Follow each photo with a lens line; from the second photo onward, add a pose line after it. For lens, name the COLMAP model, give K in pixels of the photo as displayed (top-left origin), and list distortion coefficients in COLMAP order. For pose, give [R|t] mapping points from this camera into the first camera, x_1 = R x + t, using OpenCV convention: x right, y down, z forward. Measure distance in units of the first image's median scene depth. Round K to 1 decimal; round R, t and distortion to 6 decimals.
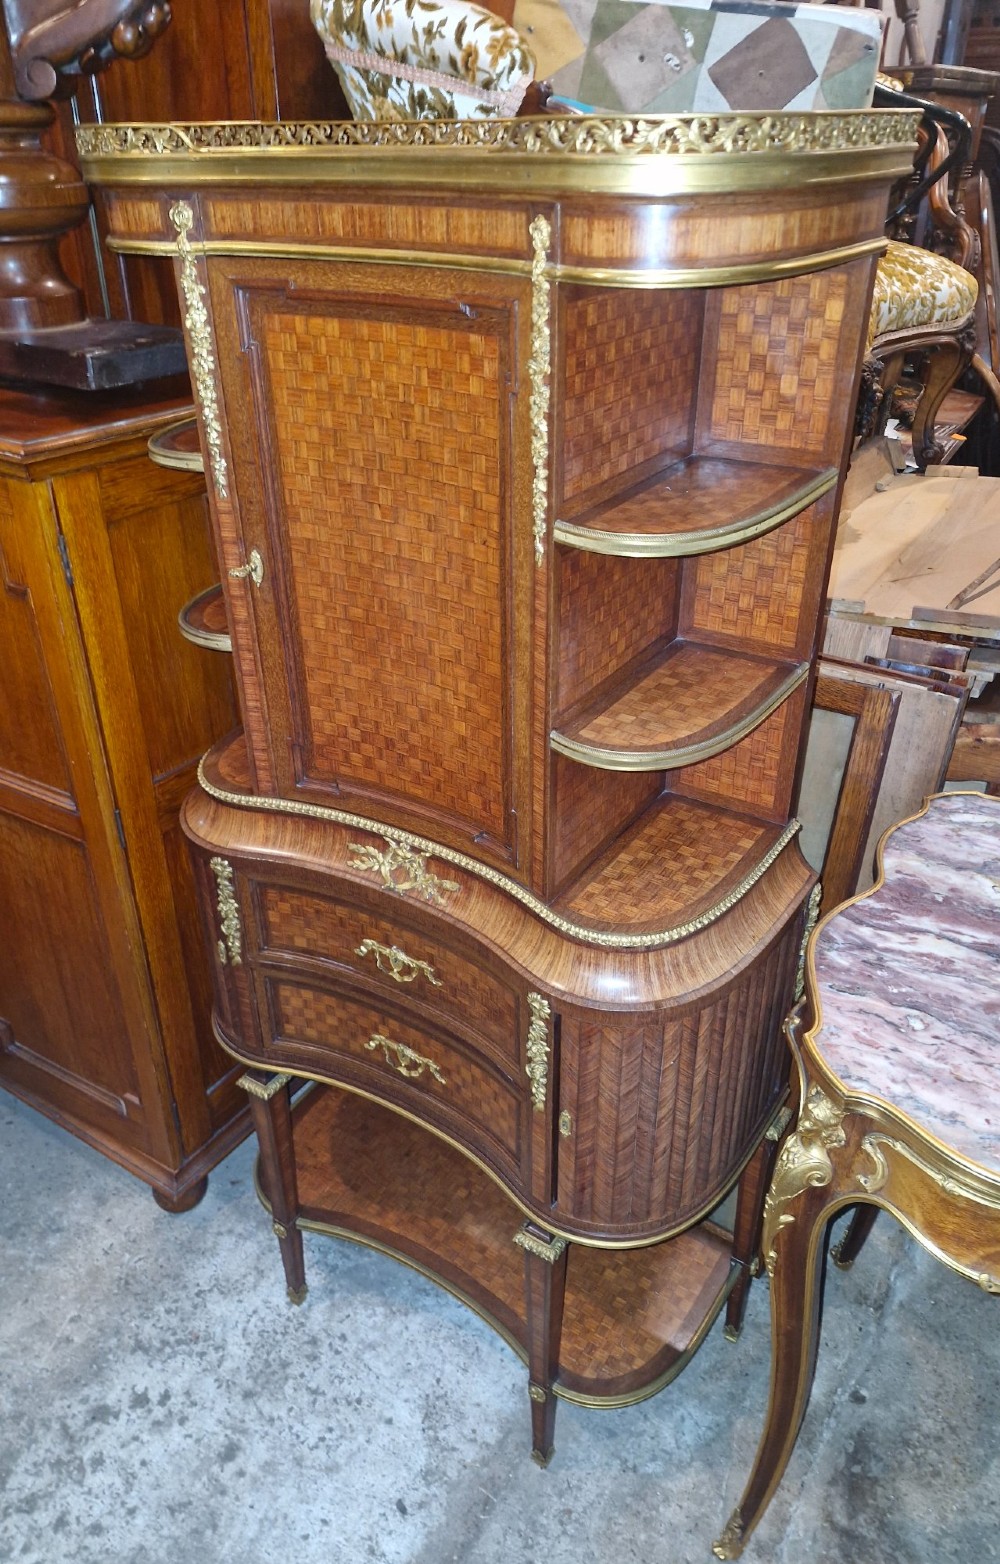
lens RADIAL K [[1106.6, 0, 493.6], [0, 1106.6, 790.7], [0, 0, 1]] dist [0.065870, -0.054814]
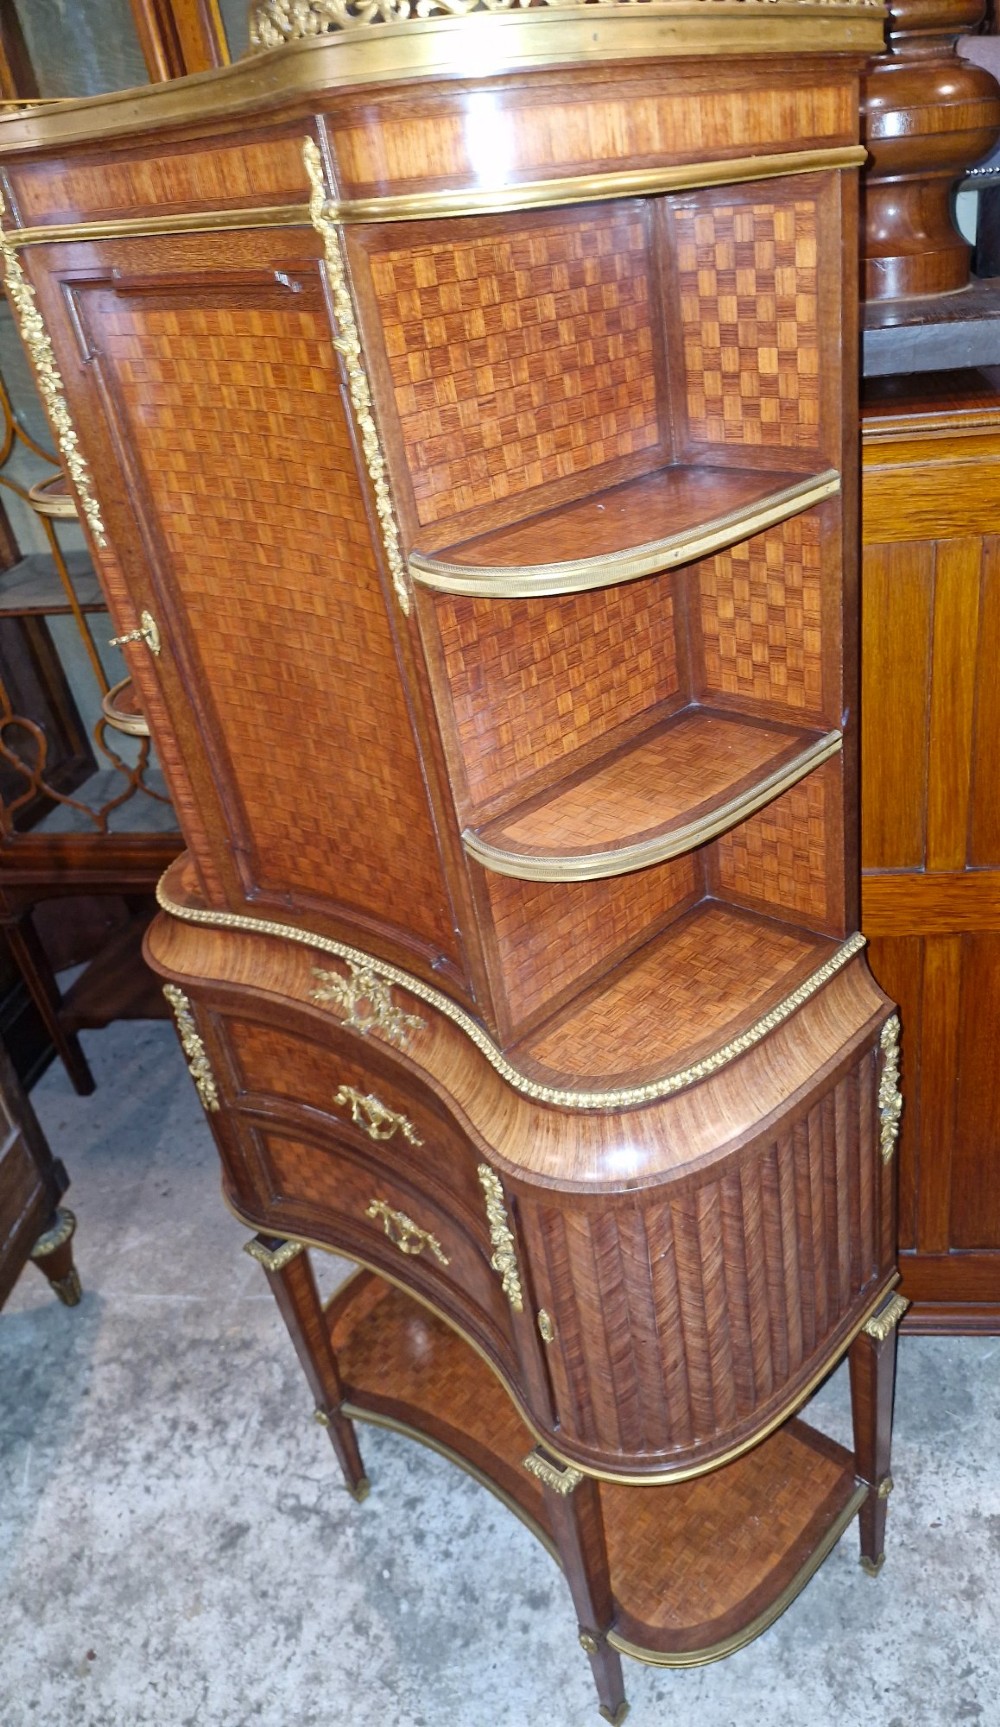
lens RADIAL K [[1205.9, 0, 654.2], [0, 1205.9, 867.6], [0, 0, 1]] dist [0.040276, -0.029410]
pose [[0.992898, -0.016550, -0.117814, 0.251130], [0.015924, 0.999854, -0.006250, -0.018184], [0.117900, 0.004330, 0.993016, 0.168344]]
